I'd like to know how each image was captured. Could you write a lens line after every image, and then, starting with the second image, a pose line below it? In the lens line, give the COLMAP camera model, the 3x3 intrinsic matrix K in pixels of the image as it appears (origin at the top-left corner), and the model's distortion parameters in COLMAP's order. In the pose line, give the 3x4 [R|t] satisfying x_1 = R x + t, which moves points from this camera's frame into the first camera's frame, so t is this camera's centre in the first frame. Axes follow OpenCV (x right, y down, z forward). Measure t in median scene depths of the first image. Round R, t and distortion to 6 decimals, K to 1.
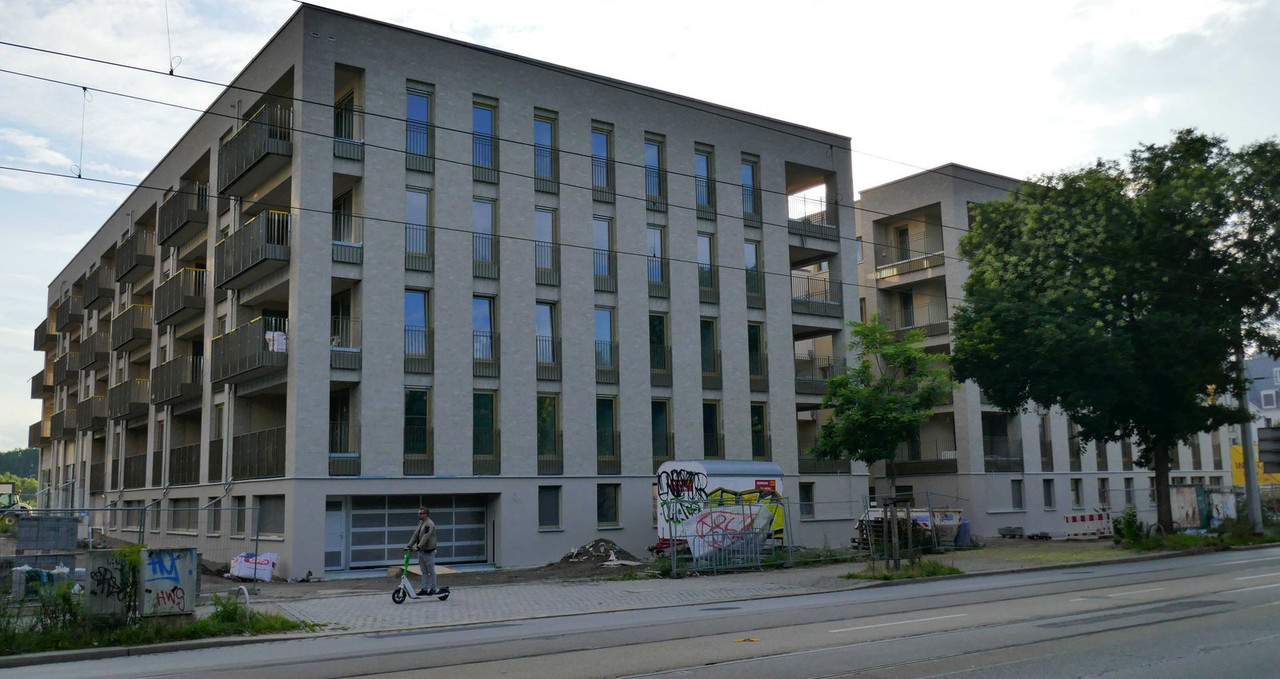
lens RADIAL K [[1068.8, 0, 639.0], [0, 1068.8, 327.0], [0, 0, 1]] dist [-0.017557, -0.004383]
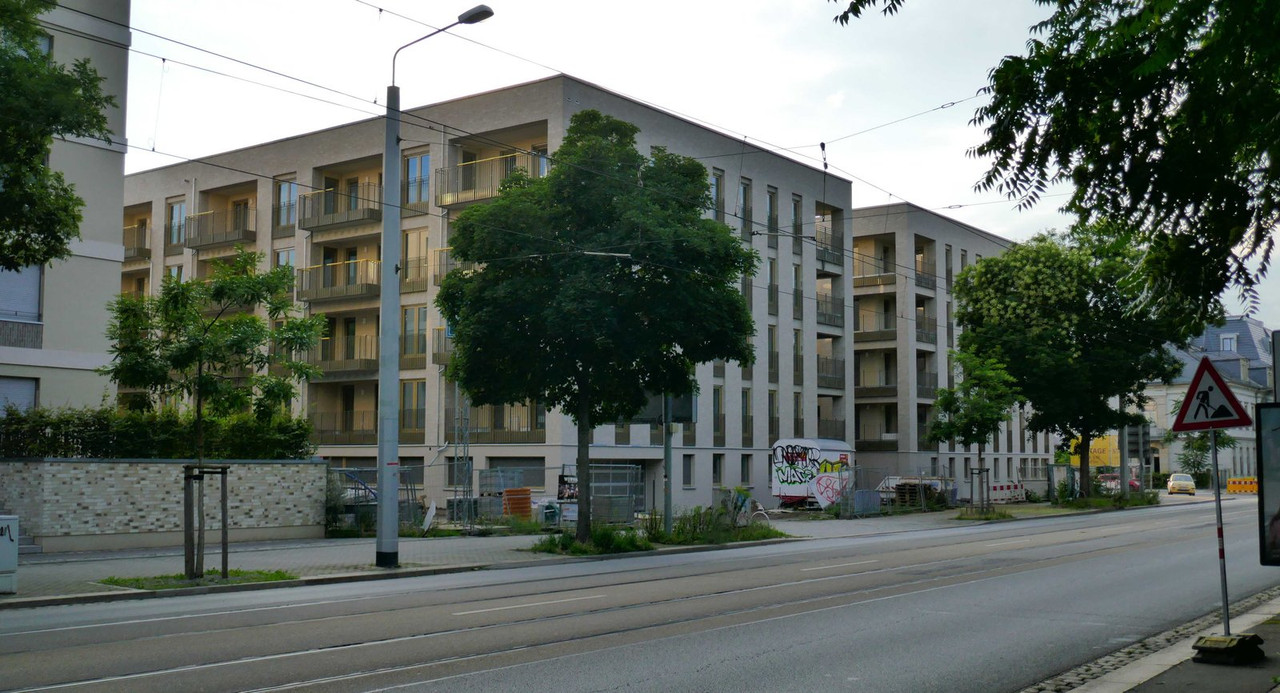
lens RADIAL K [[1278.8, 0, 639.5], [0, 1278.8, 356.5], [0, 0, 1]] dist [-0.008910, 0.000000]
pose [[0.951935, 0.047646, 0.302571, -0.639286], [-0.068922, 0.995814, 0.060029, -0.062376], [-0.298445, -0.077997, 0.951234, -0.475437]]
